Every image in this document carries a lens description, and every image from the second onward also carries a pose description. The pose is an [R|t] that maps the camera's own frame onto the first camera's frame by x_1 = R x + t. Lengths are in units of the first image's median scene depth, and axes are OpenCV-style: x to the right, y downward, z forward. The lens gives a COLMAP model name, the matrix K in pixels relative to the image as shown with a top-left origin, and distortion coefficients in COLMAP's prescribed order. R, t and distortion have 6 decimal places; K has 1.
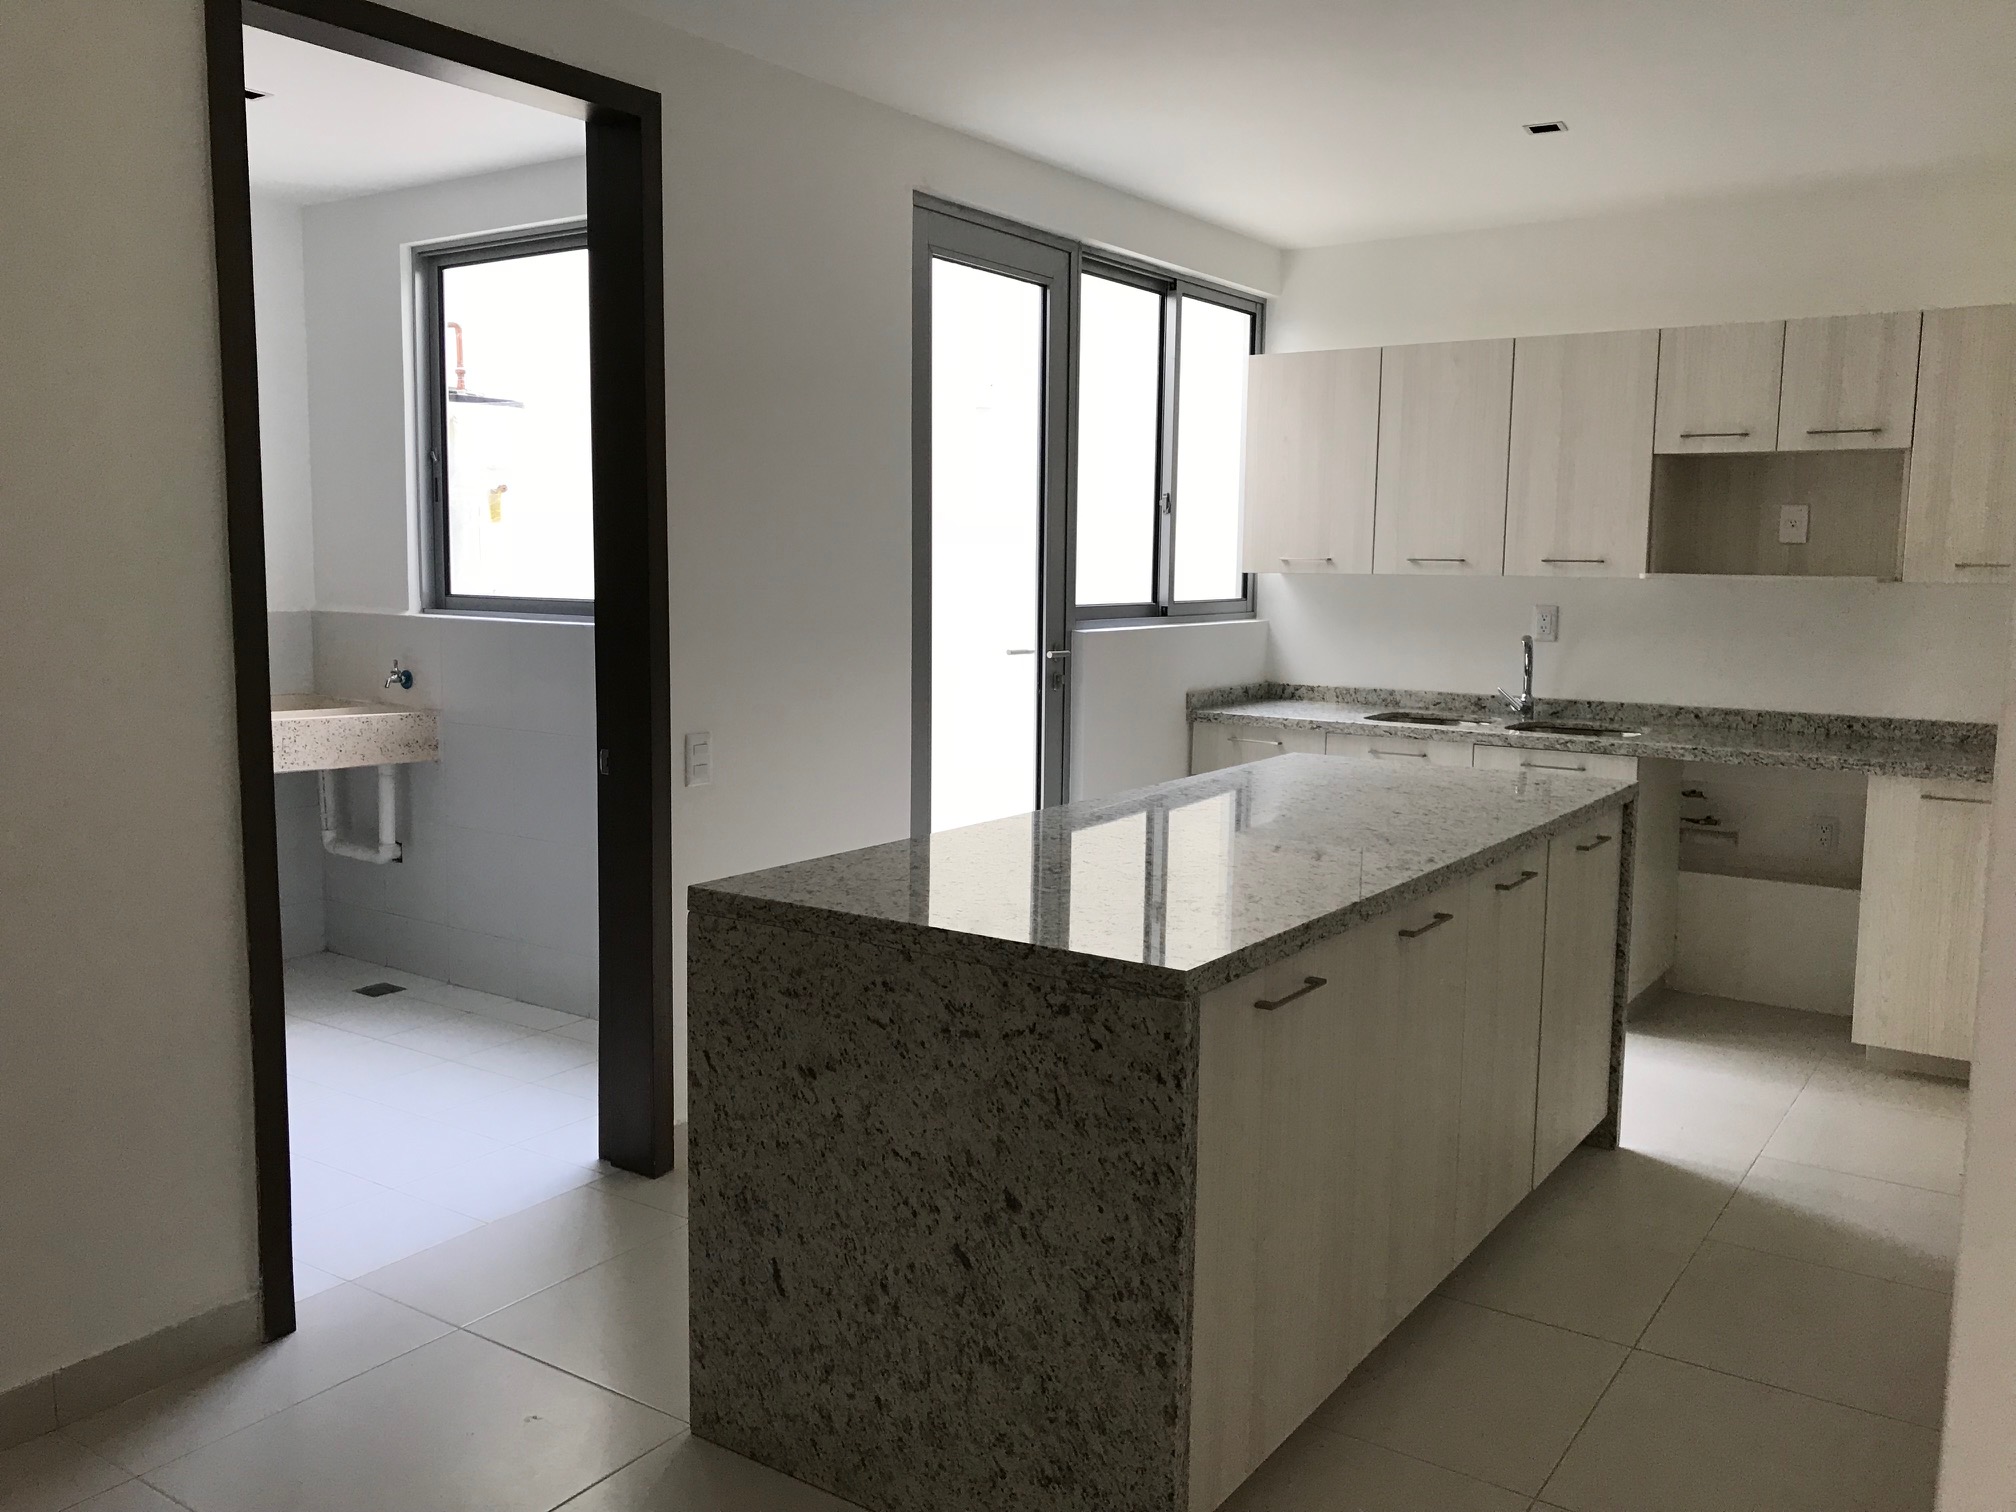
lens RADIAL K [[1643.0, 0, 1003.9], [0, 1643.0, 752.9], [0, 0, 1]] dist [0.060758, -0.048910]
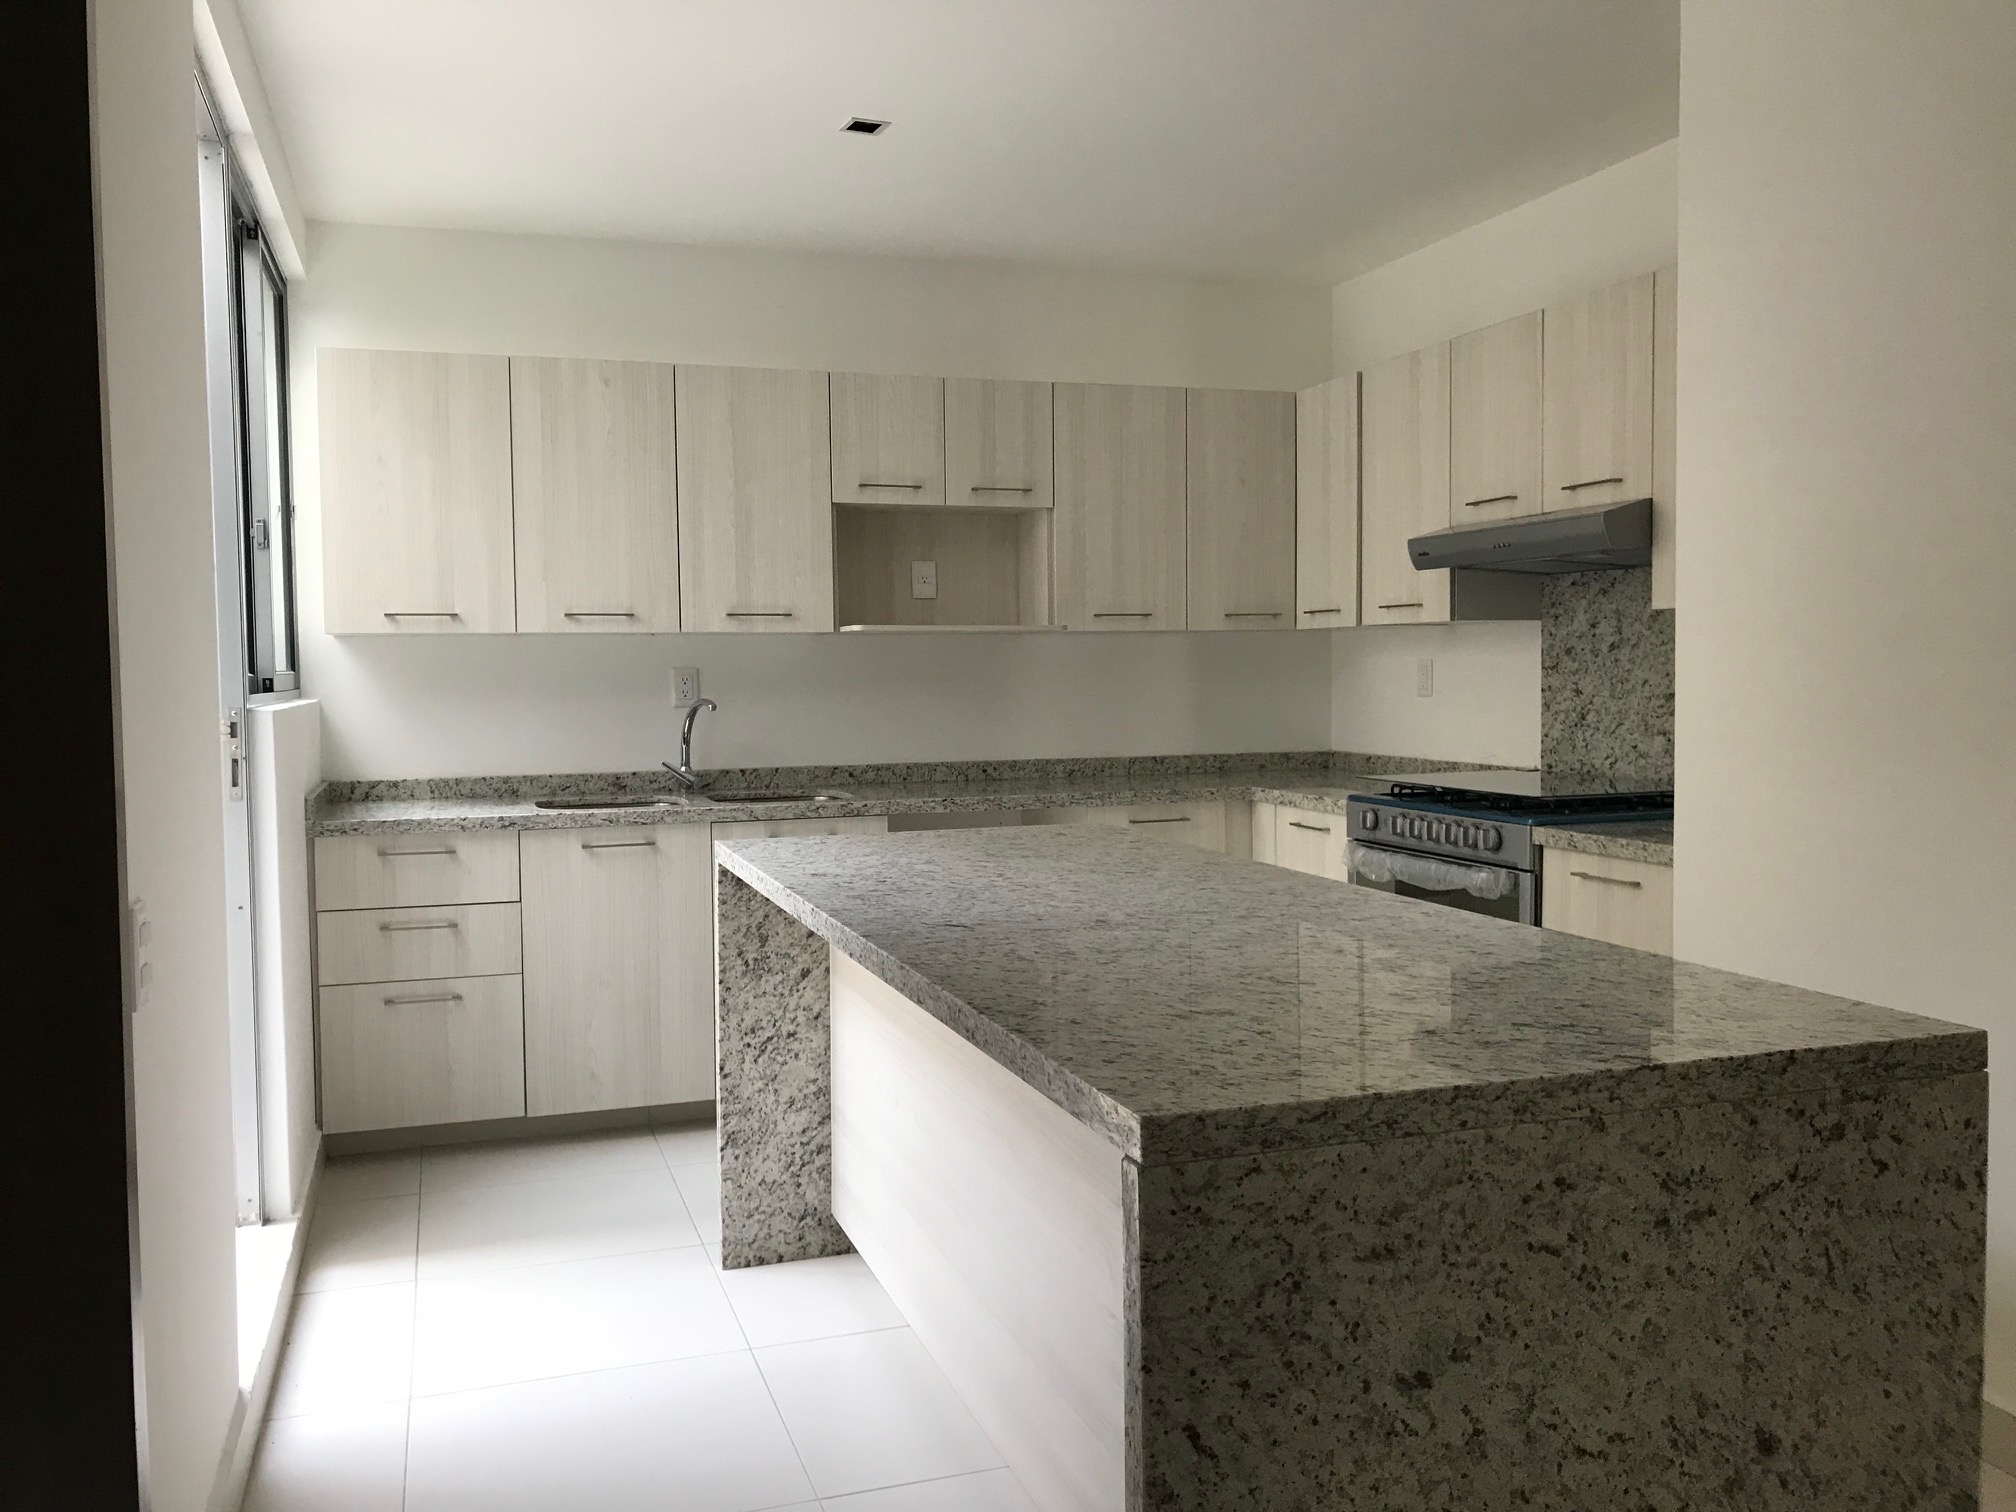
lens RADIAL K [[1643.0, 0, 1004.1], [0, 1643.0, 764.0], [0, 0, 1]] dist [0.060758, -0.048910]
pose [[0.595467, -0.067657, 0.800526, -0.647226], [0.114826, 0.993385, -0.001456, -0.035222], [-0.795132, 0.092788, 0.599296, 0.741405]]
